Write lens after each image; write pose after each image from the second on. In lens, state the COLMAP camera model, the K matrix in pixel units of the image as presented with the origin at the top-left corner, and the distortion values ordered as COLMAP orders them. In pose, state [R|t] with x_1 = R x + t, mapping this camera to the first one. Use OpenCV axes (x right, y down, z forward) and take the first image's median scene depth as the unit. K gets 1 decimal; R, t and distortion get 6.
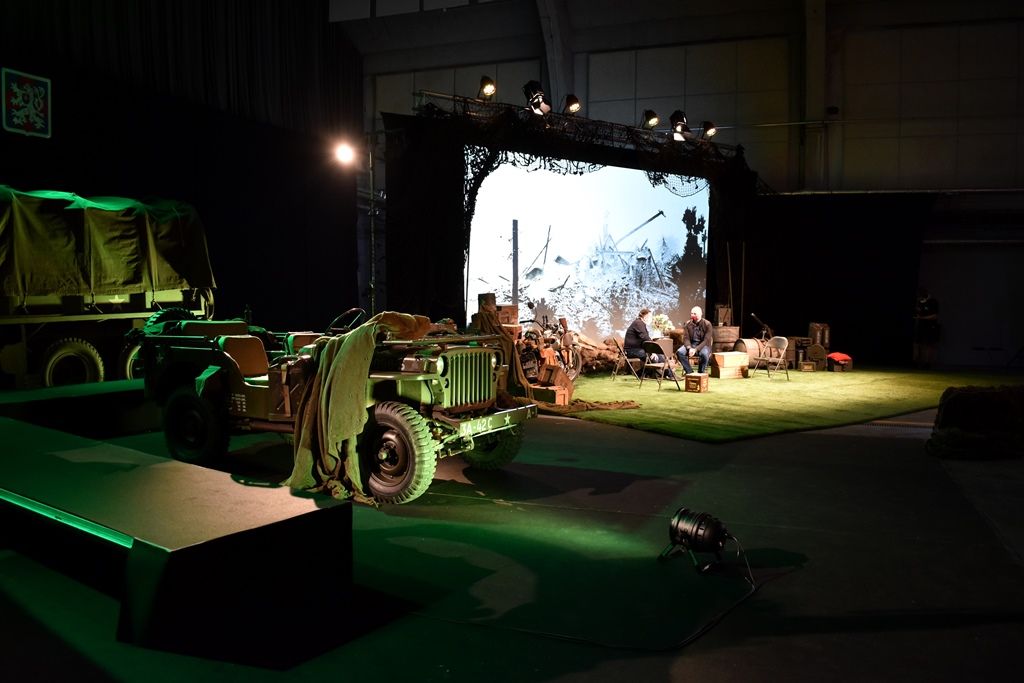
lens RADIAL K [[798.4, 0, 515.1], [0, 798.4, 342.8], [0, 0, 1]] dist [-0.071707, -0.002643]
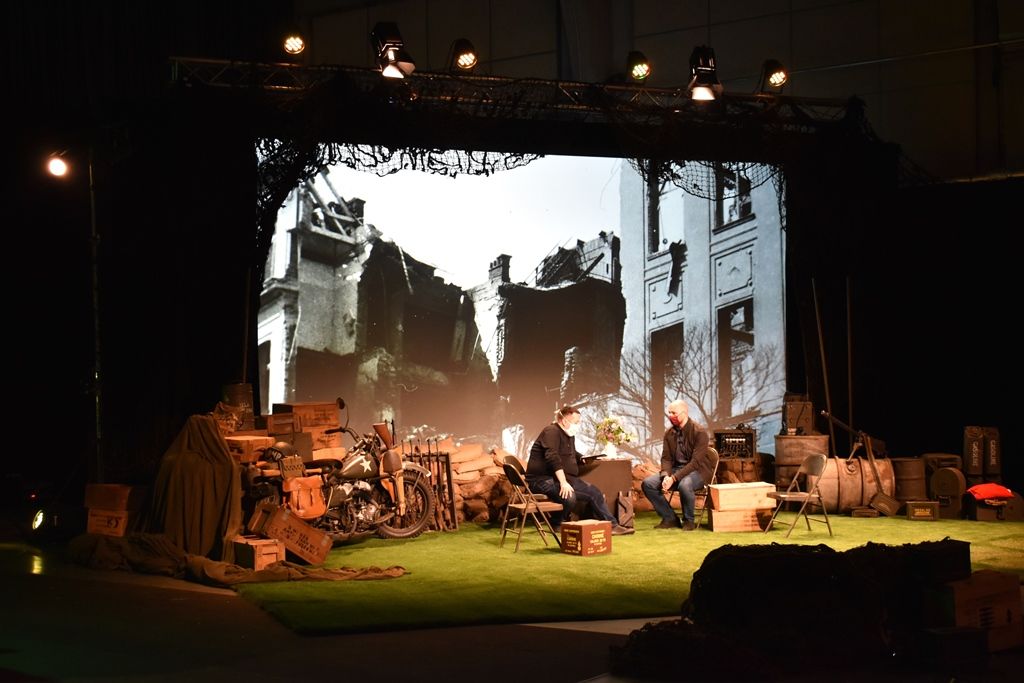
lens RADIAL K [[1475.3, 0, 511.9], [0, 1475.3, 345.2], [0, 0, 1]] dist [-0.000766, 0.000000]
pose [[0.966797, -0.025264, -0.254296, 0.366751], [0.003988, 0.996471, -0.083838, 0.001937], [0.255516, 0.080040, 0.963486, -0.016588]]
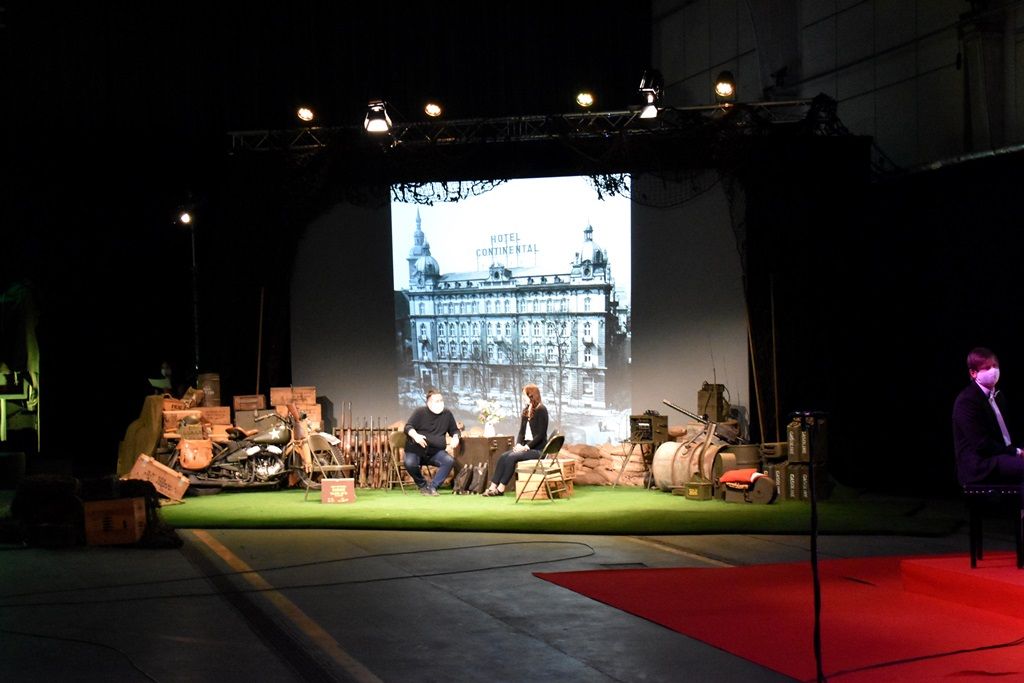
lens RADIAL K [[1914.5, 0, 510.7], [0, 1914.5, 343.0], [0, 0, 1]] dist [0.050712, 0.000000]
pose [[0.577357, -0.022065, -0.816194, 1.477615], [-0.033752, 0.998135, -0.050859, -0.002026], [0.815794, 0.056912, 0.575536, 0.073874]]
